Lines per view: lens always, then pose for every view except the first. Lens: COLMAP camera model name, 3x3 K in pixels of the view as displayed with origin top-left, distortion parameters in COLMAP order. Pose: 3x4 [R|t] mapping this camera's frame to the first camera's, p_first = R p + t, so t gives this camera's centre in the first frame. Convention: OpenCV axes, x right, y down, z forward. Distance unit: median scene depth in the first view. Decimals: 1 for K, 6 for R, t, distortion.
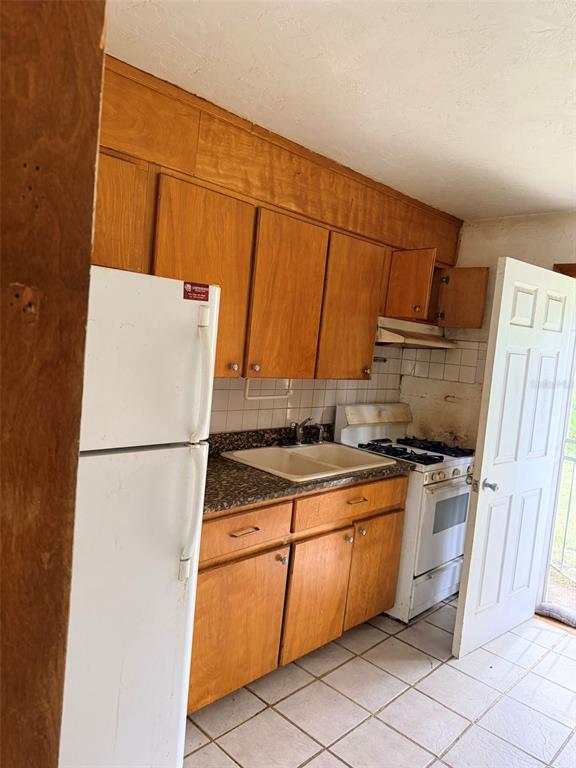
lens RADIAL K [[550.4, 0, 288.0], [0, 550.4, 384.0], [0, 0, 1]] dist [0.155552, -0.000149]
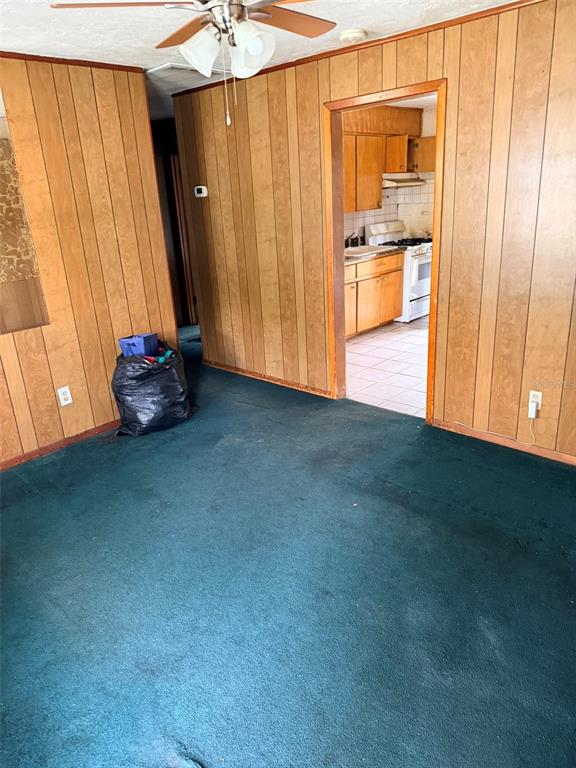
lens RADIAL K [[541.7, 0, 288.0], [0, 541.7, 384.0], [0, 0, 1]] dist [0.057836, -0.000408]
pose [[0.989396, -0.138996, -0.042144, -0.184766], [0.145167, 0.955846, 0.255510, 0.044753], [0.004768, -0.258918, 0.965887, -1.038995]]
